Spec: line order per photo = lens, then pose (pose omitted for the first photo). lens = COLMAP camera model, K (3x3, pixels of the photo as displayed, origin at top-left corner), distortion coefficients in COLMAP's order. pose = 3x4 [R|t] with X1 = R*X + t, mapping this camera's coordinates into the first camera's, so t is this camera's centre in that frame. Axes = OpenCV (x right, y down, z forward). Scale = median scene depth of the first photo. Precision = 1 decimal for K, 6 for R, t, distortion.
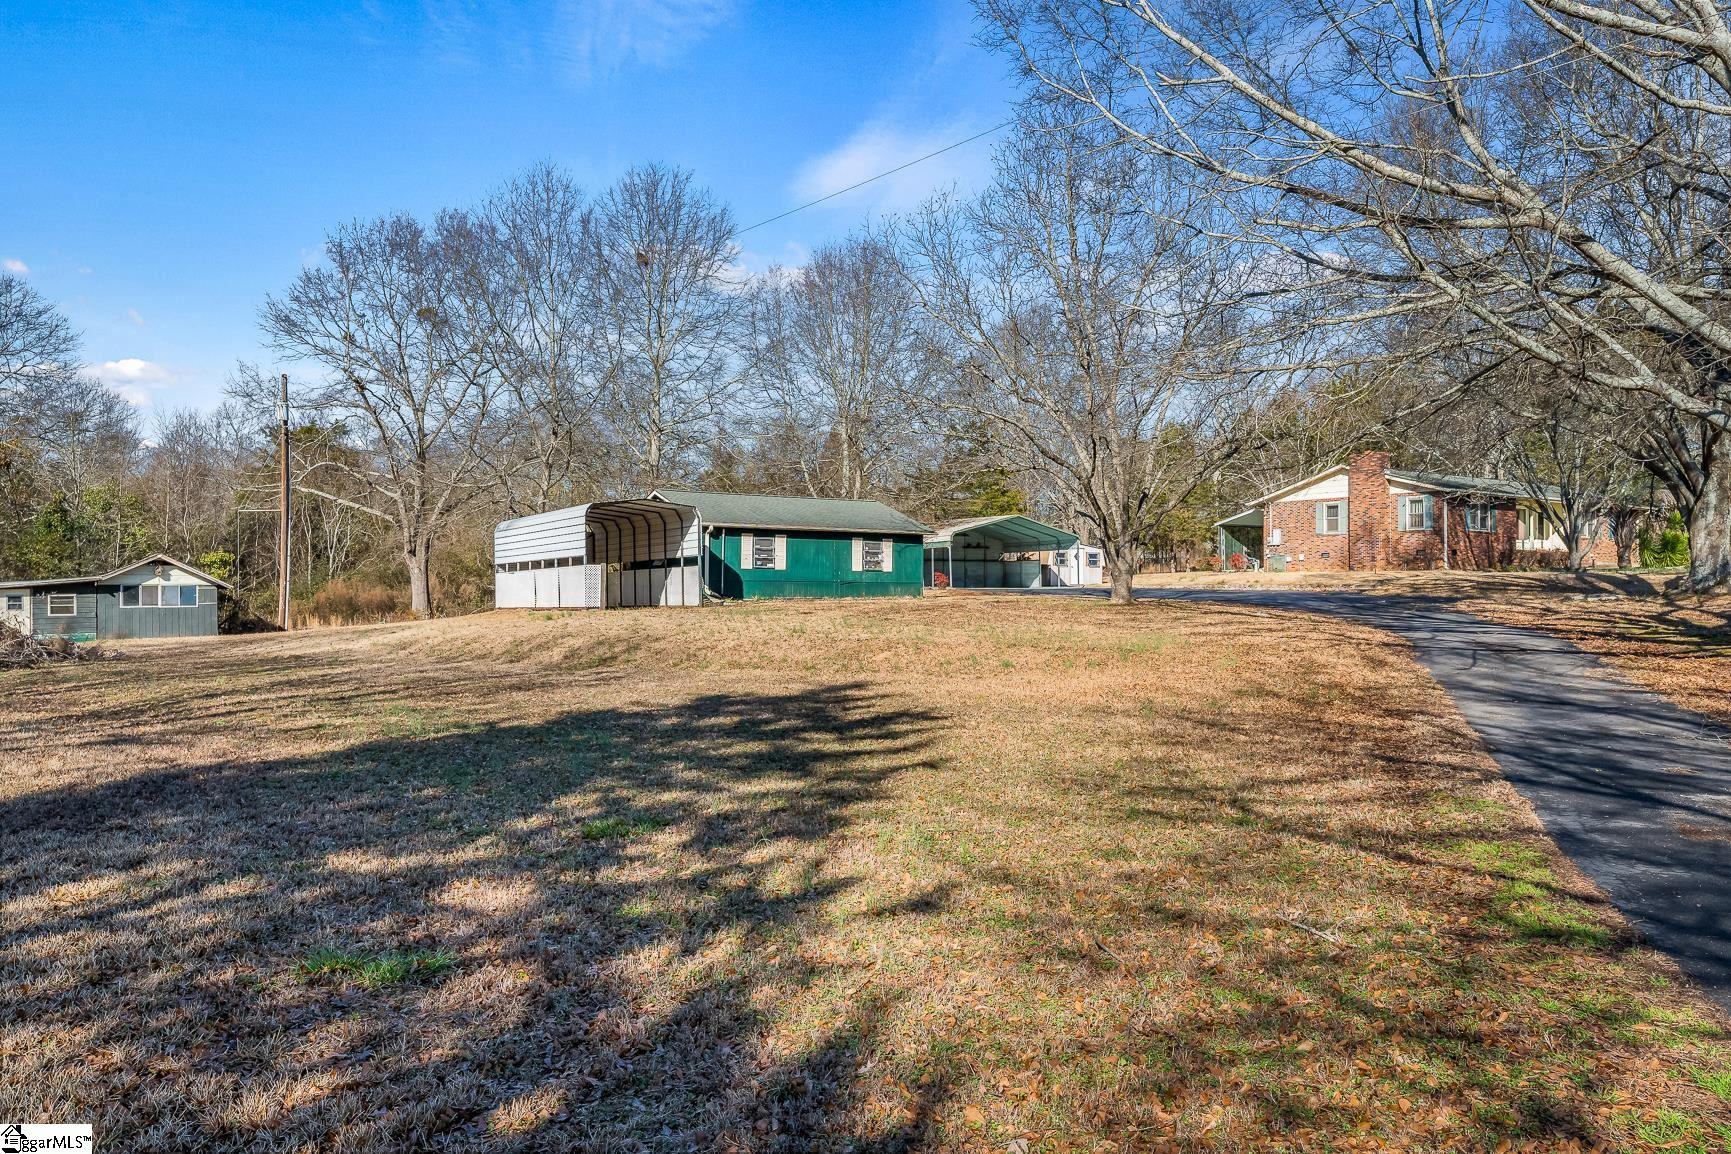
lens RADIAL K [[1284.8, 0, 865.5], [0, 1284.8, 577.0], [0, 0, 1]] dist [0.000293, -0.000671]
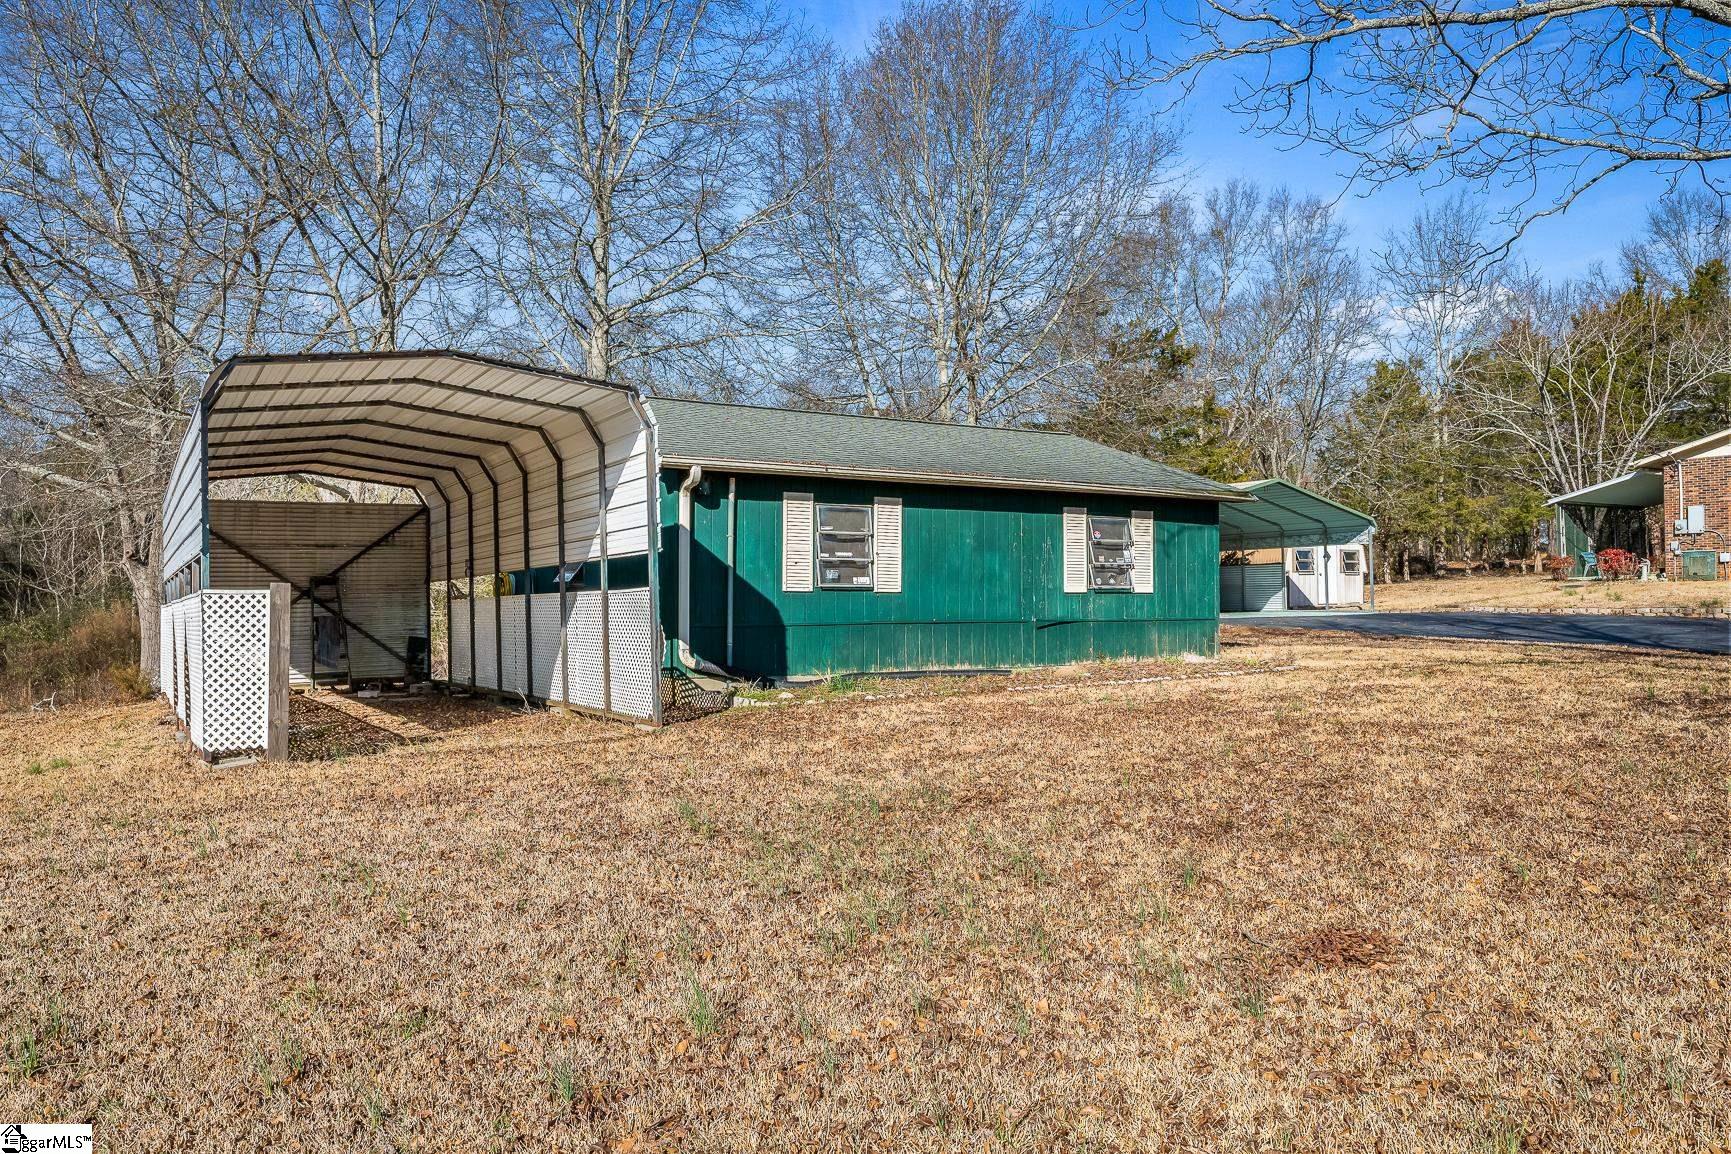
lens RADIAL K [[1134.2, 0, 865.5], [0, 1134.2, 577.0], [0, 0, 1]] dist [-0.000969, 0.000605]
pose [[0.999934, -0.008420, 0.007837, -0.075395], [0.008454, 0.999955, -0.004233, -0.008792], [-0.007801, 0.004299, 0.999960, 0.679141]]
